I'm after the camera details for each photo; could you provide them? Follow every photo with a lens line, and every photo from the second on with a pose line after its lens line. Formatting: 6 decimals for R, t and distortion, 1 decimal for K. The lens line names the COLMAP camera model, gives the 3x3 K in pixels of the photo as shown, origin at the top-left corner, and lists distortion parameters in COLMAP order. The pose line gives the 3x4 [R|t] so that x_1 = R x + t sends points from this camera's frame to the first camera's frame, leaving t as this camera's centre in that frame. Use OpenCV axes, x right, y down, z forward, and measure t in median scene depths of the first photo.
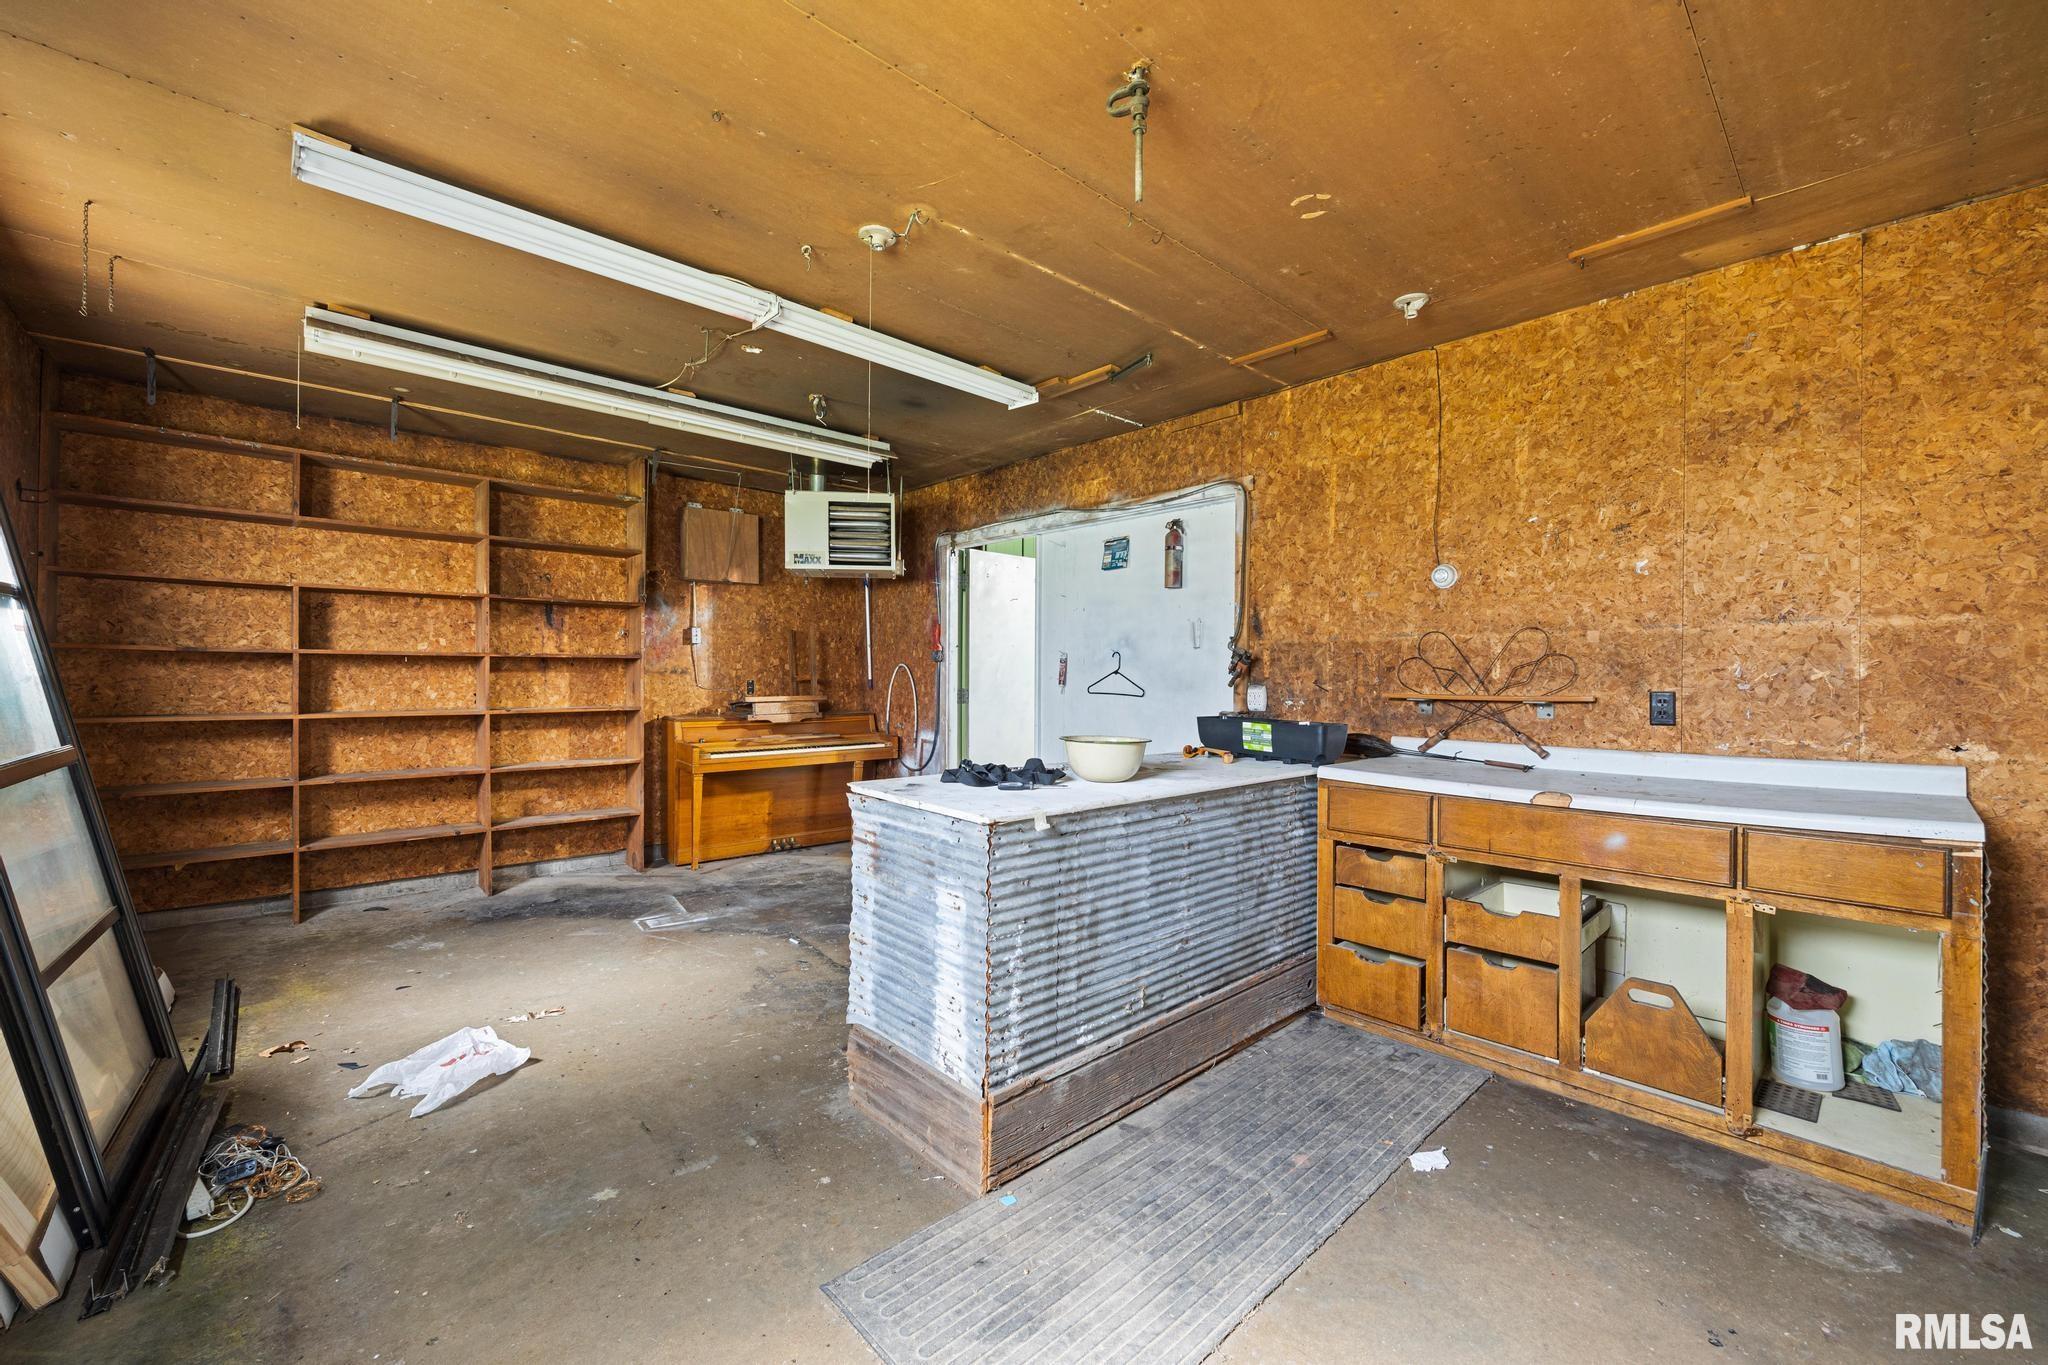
lens RADIAL K [[805.8, 0, 1027.2], [0, 805.8, 680.7], [0, 0, 1]] dist [-0.000202, -0.000027]
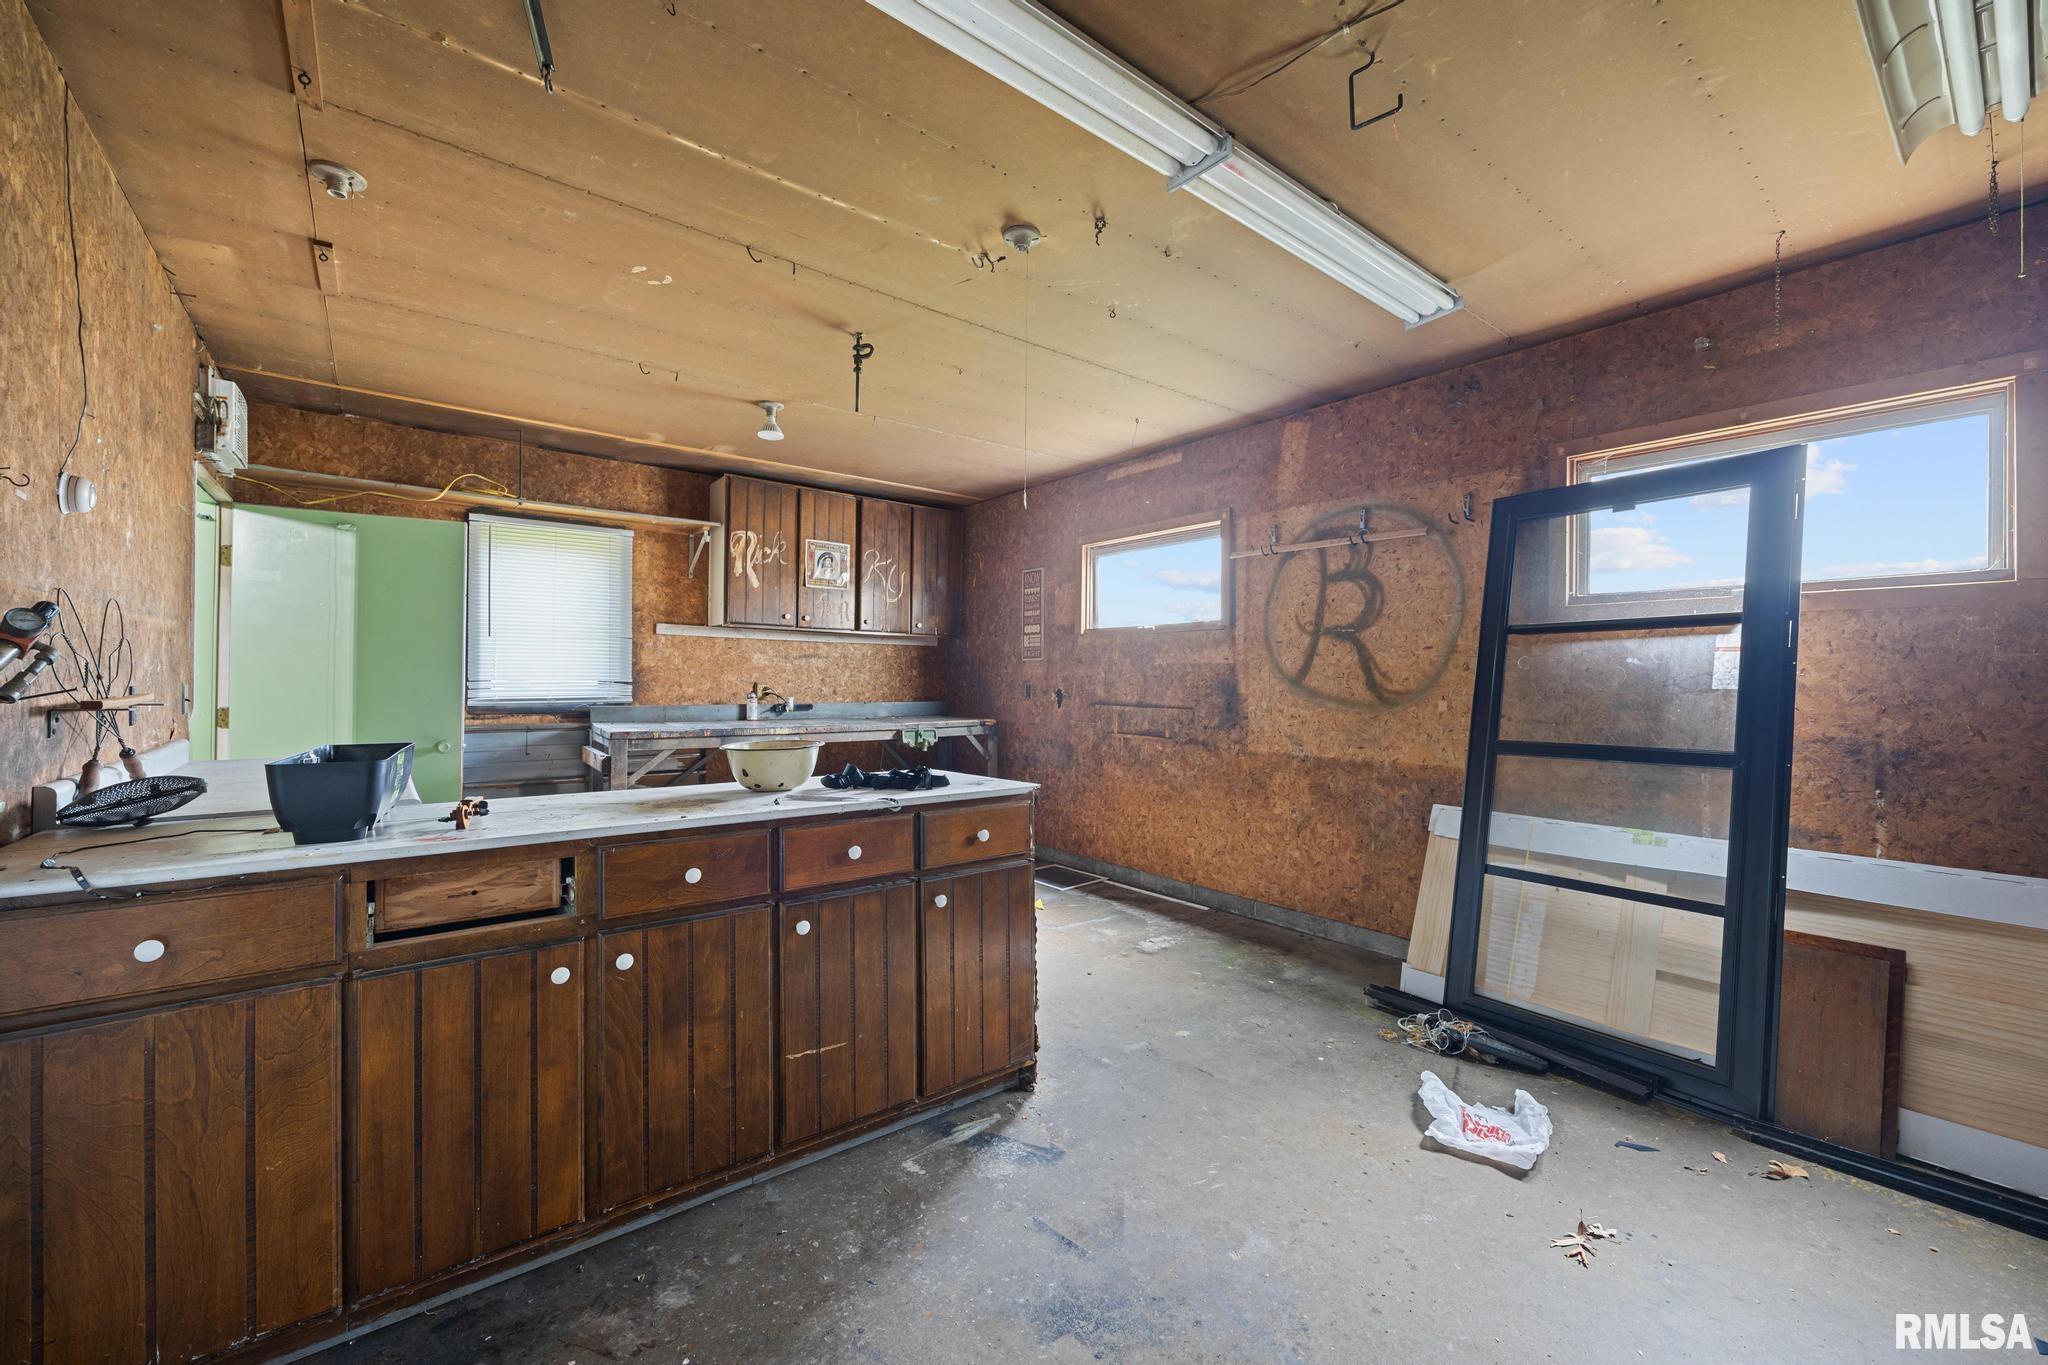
lens RADIAL K [[805.8, 0, 1021.5], [0, 805.8, 682.5], [0, 0, 1]] dist [-0.000202, -0.000027]
pose [[-0.997873, -0.012713, 0.063936, -0.285001], [-0.012380, 0.999908, 0.005606, -0.001411], [-0.064001, 0.004803, -0.997938, 2.217963]]
